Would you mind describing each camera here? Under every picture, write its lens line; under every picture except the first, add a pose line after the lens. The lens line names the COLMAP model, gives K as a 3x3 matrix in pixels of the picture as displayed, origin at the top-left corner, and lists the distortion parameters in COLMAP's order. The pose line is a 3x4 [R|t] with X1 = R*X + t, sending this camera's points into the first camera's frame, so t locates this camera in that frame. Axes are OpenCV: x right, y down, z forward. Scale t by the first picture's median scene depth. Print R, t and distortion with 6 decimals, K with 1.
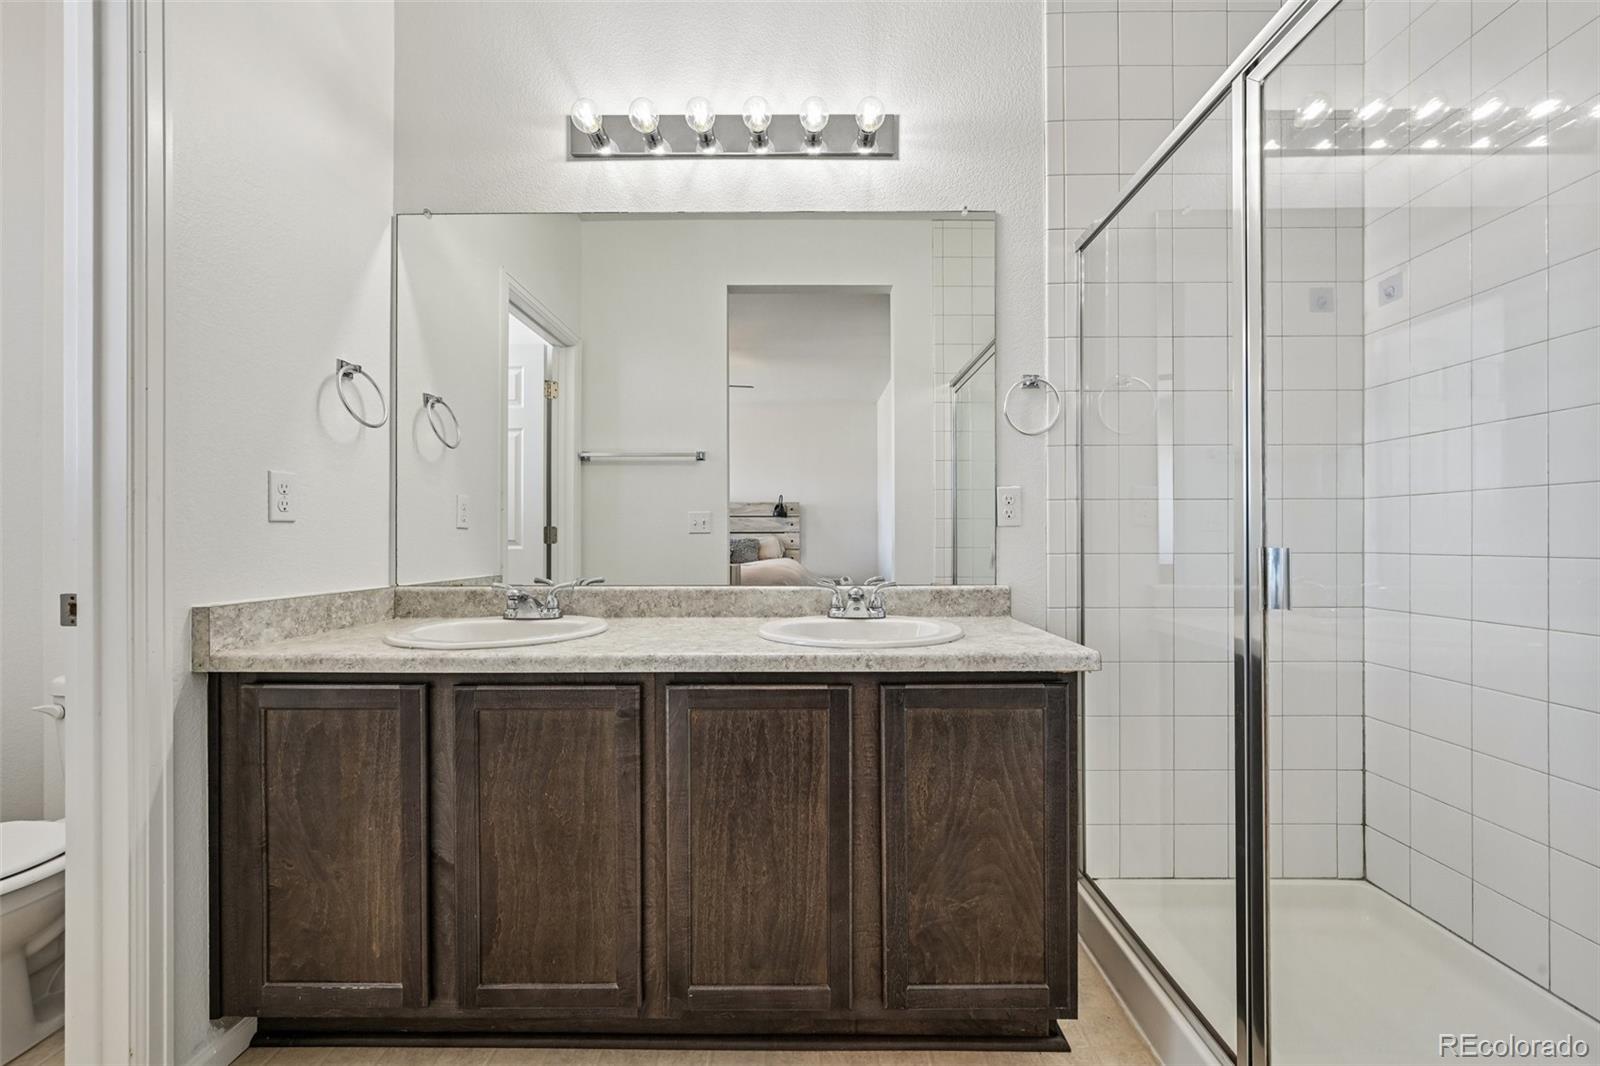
lens RADIAL K [[625.9, 0, 816.9], [0, 625.9, 537.7], [0, 0, 1]] dist [-0.001076, 0.000078]
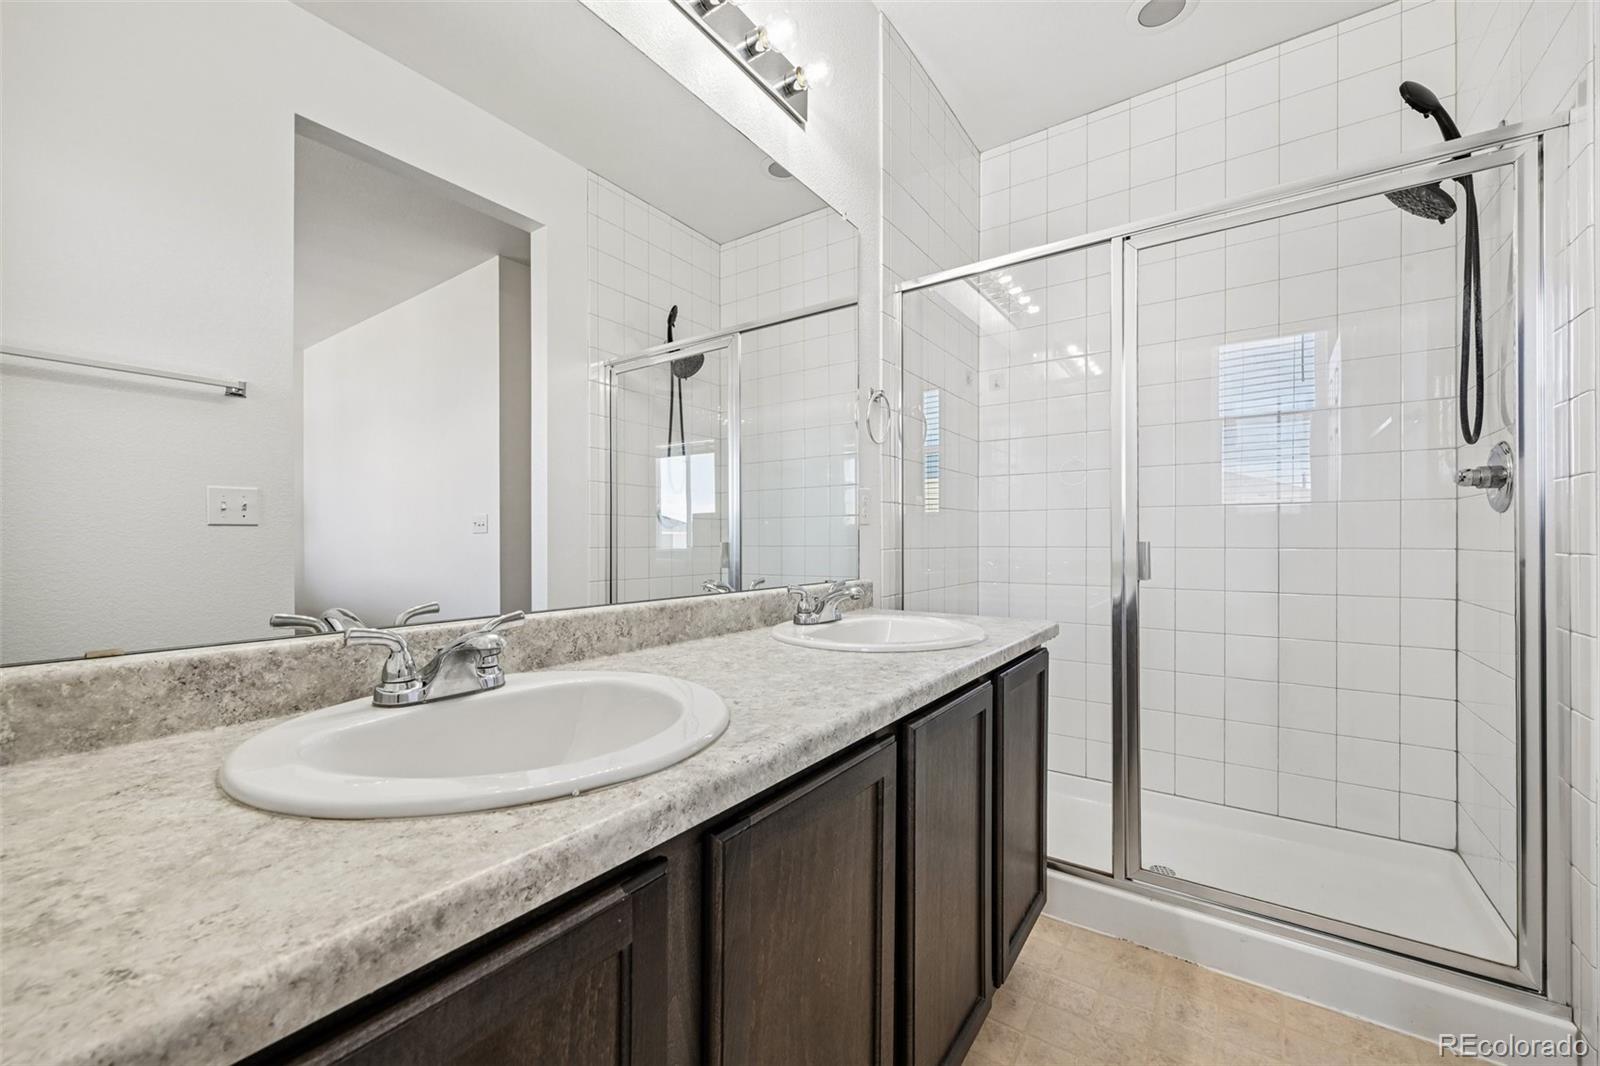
lens RADIAL K [[625.9, 0, 795.8], [0, 625.9, 537.7], [0, 0, 1]] dist [-0.001076, 0.000078]
pose [[0.573299, 0.005050, 0.819331, -0.658294], [-0.000643, 0.999983, -0.005713, 0.011039], [-0.819346, 0.002748, 0.573293, 0.480801]]
